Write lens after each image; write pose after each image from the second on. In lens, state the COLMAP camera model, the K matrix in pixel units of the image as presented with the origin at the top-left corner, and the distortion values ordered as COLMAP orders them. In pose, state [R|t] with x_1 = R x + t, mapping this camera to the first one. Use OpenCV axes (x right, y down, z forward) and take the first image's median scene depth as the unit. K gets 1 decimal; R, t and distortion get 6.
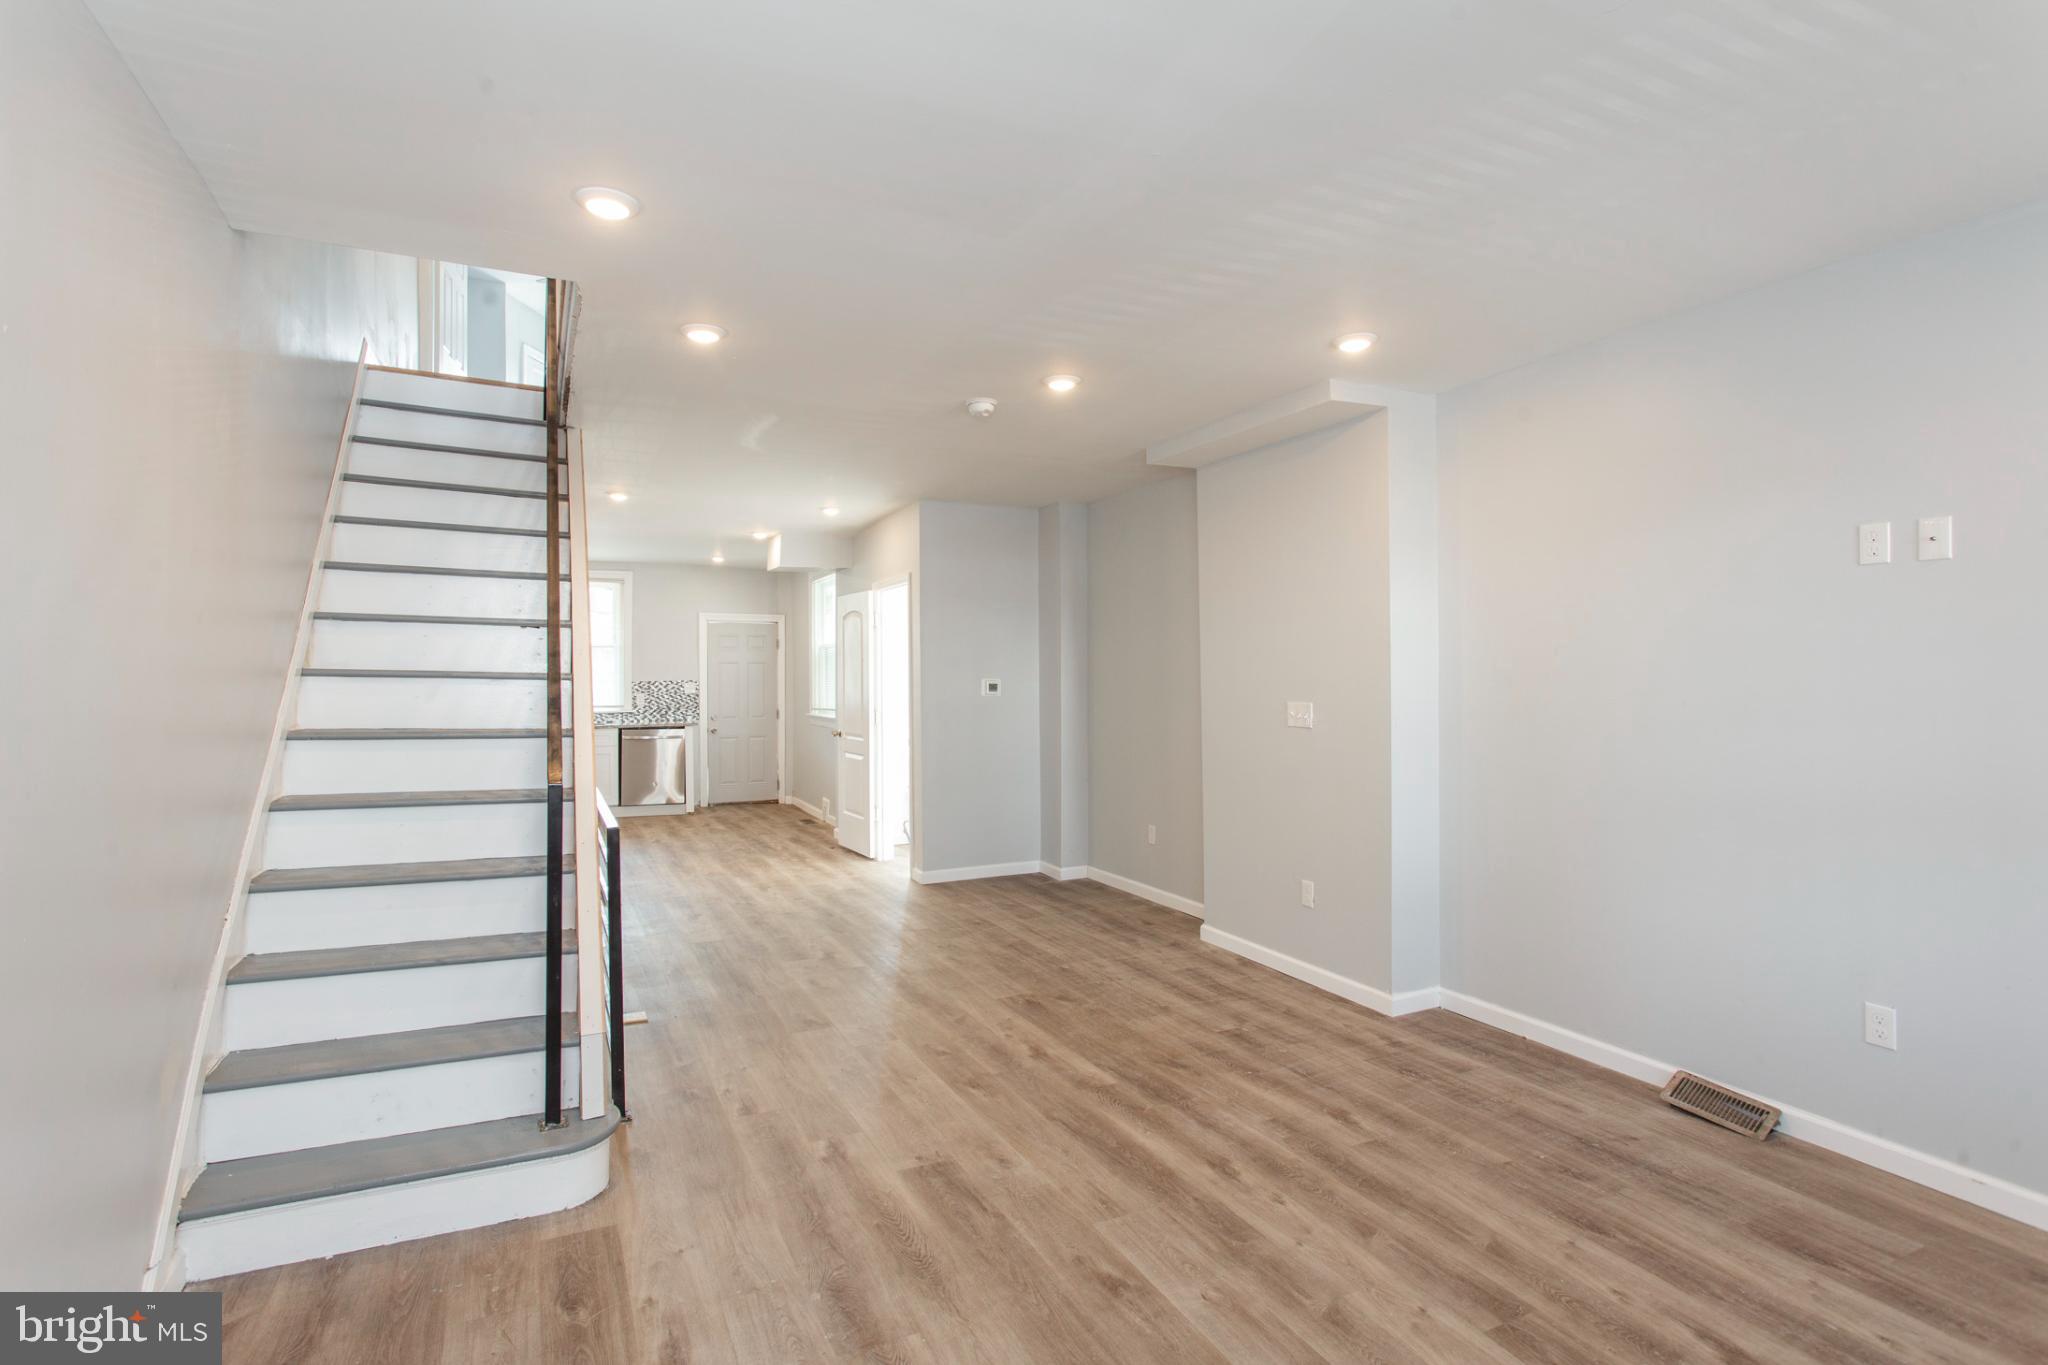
lens RADIAL K [[1004.5, 0, 1012.8], [0, 1004.5, 672.9], [0, 0, 1]] dist [-0.013733, 0.003818]
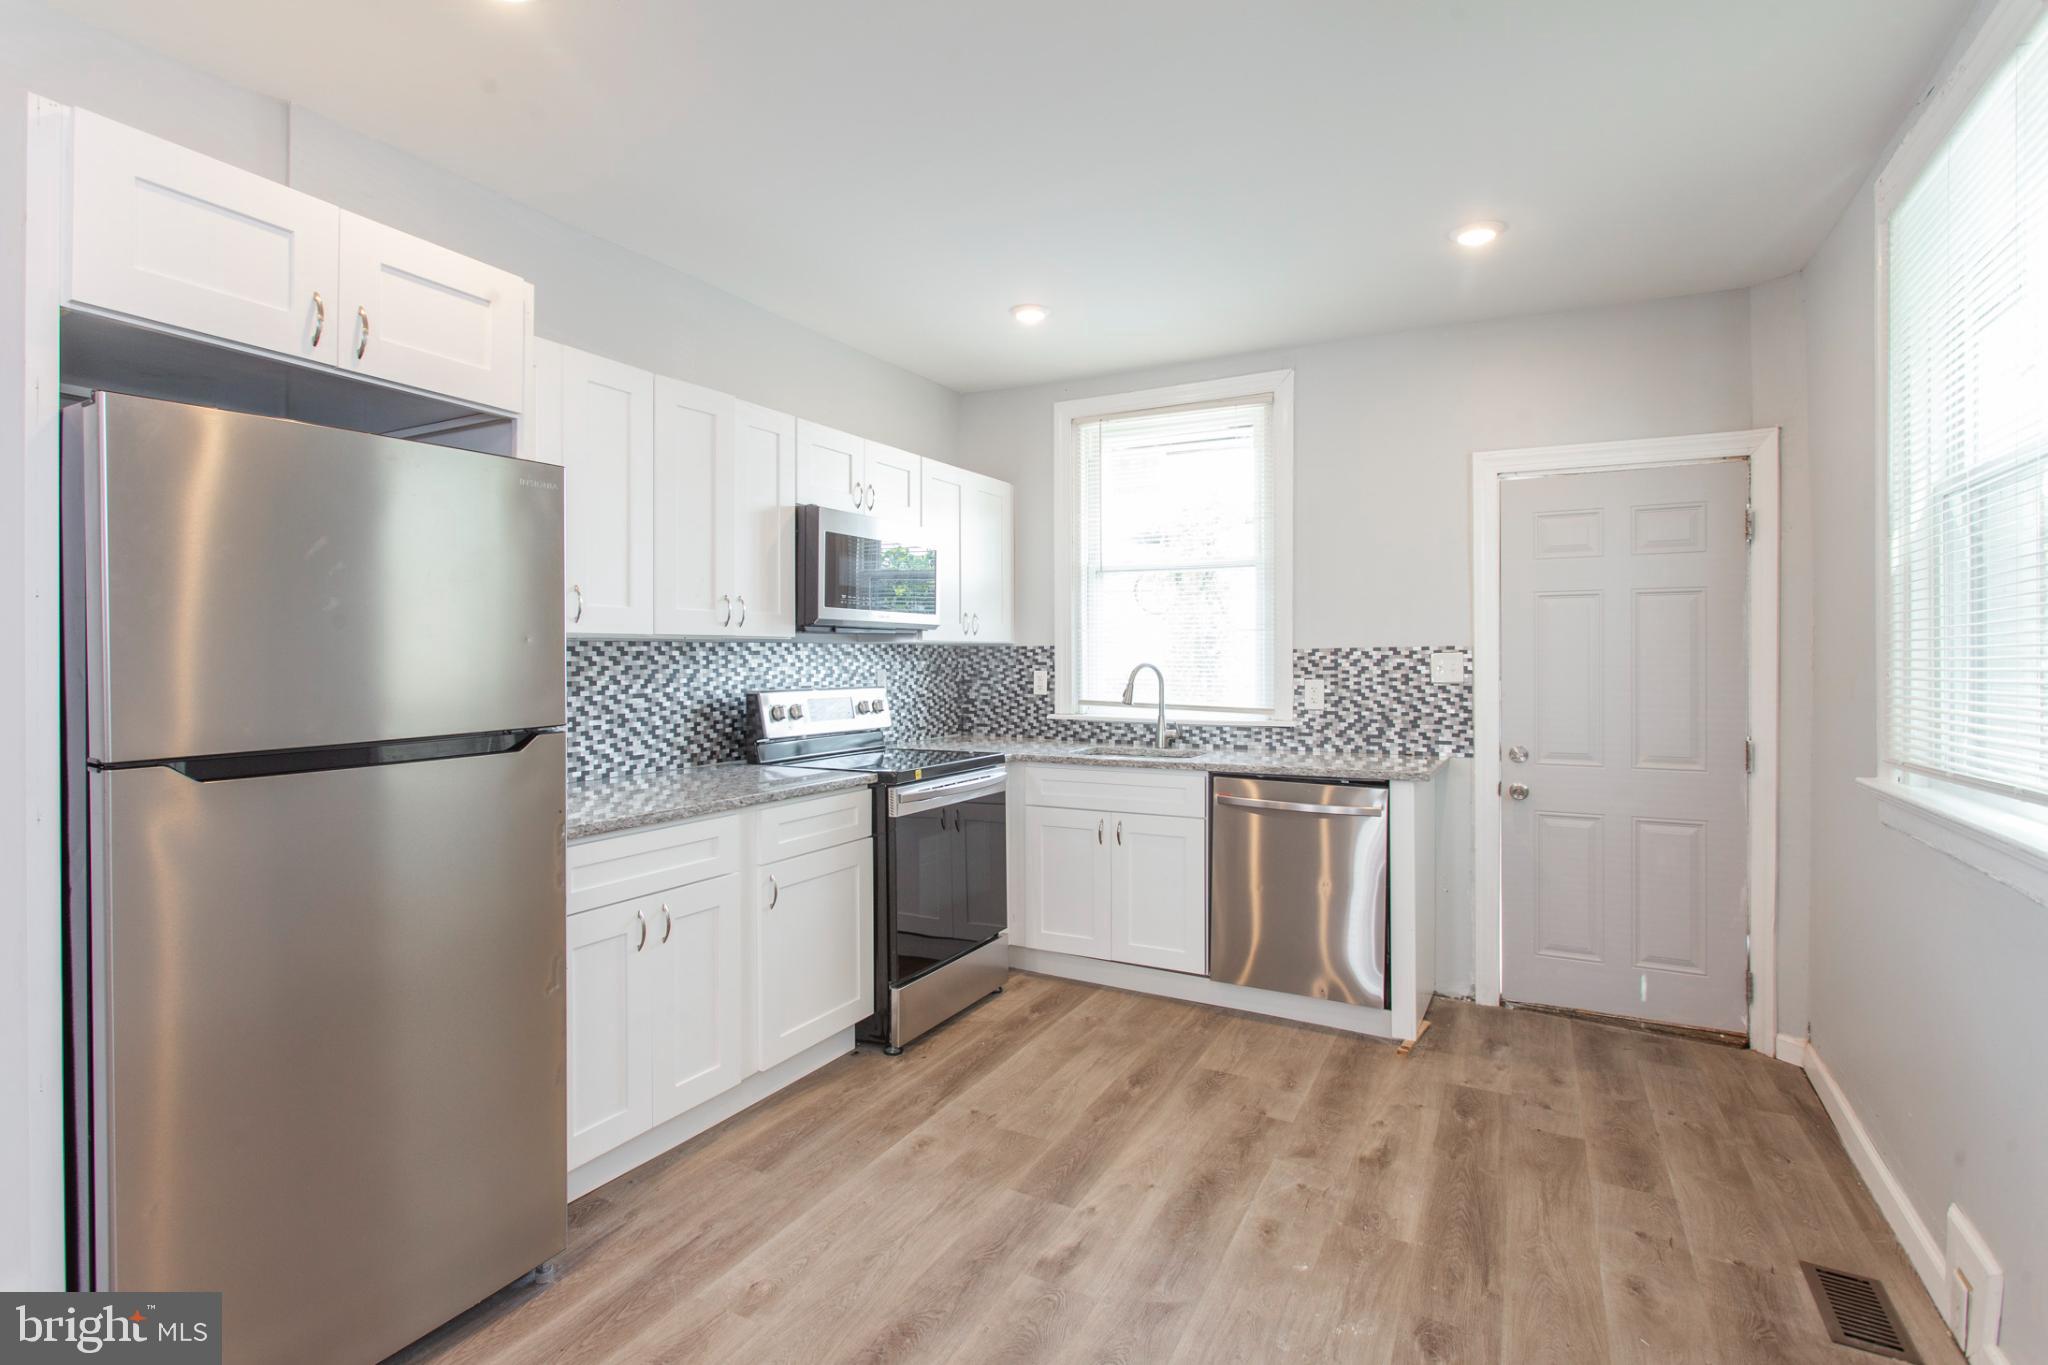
lens RADIAL K [[1004.5, 0, 974.9], [0, 1004.5, 660.2], [0, 0, 1]] dist [-0.013733, 0.003818]
pose [[0.569059, 0.008318, -0.822255, -0.308821], [-0.002690, 0.999962, 0.008254, 0.024431], [0.822292, -0.002485, 0.569060, 1.648385]]
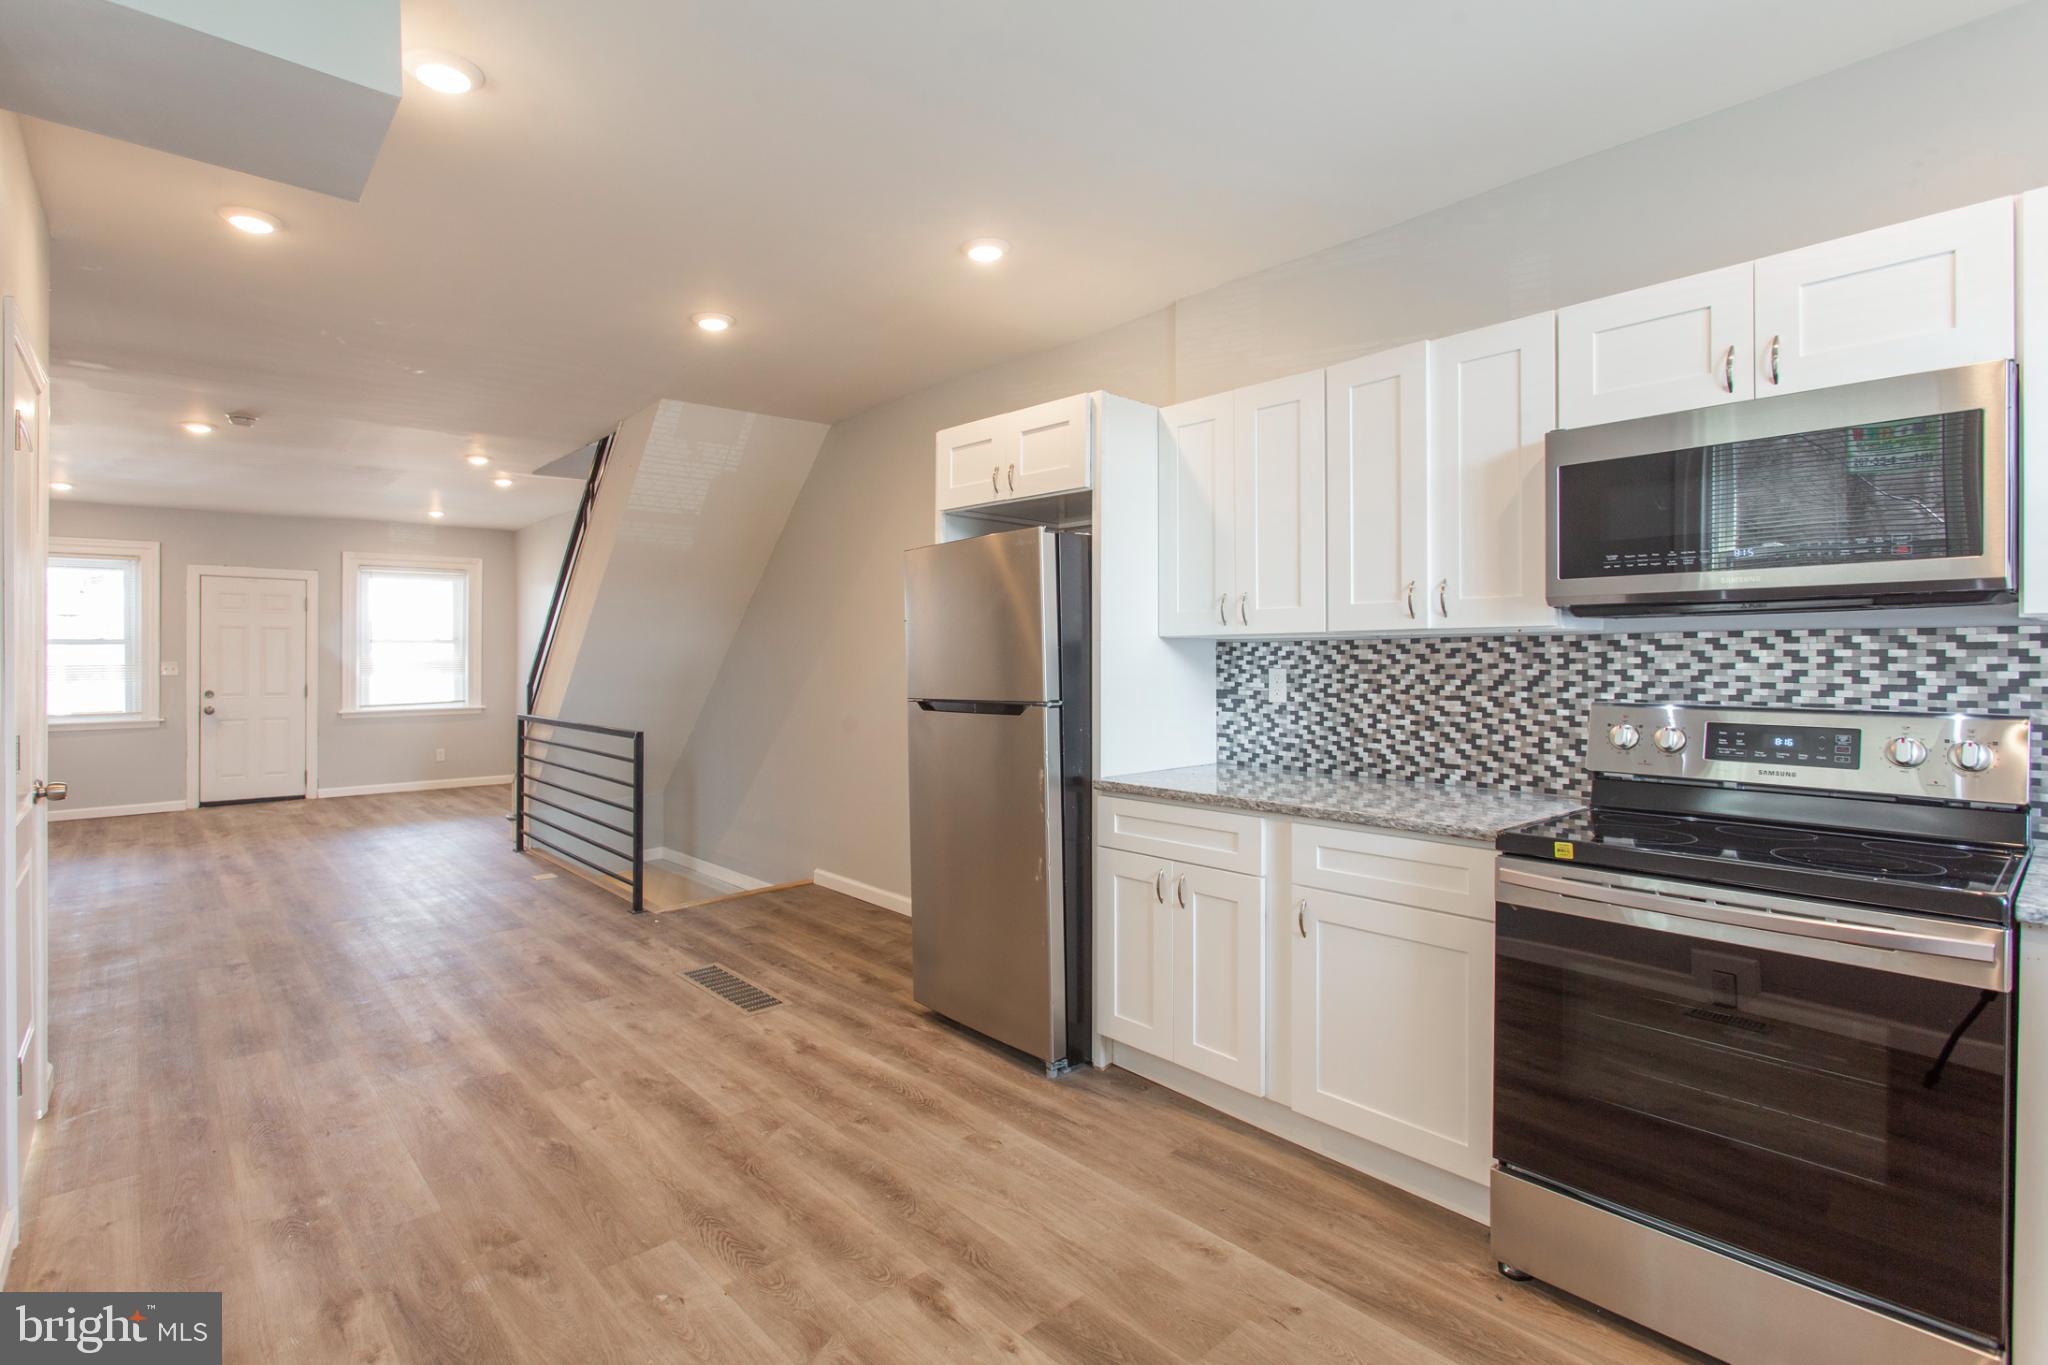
lens RADIAL K [[1004.5, 0, 1033.2], [0, 1004.5, 664.4], [0, 0, 1]] dist [-0.013733, 0.003818]
pose [[-0.962386, 0.007705, -0.271578, -0.605302], [0.006500, 0.999965, 0.005336, 0.029749], [0.271610, 0.003370, -0.962402, 2.408768]]
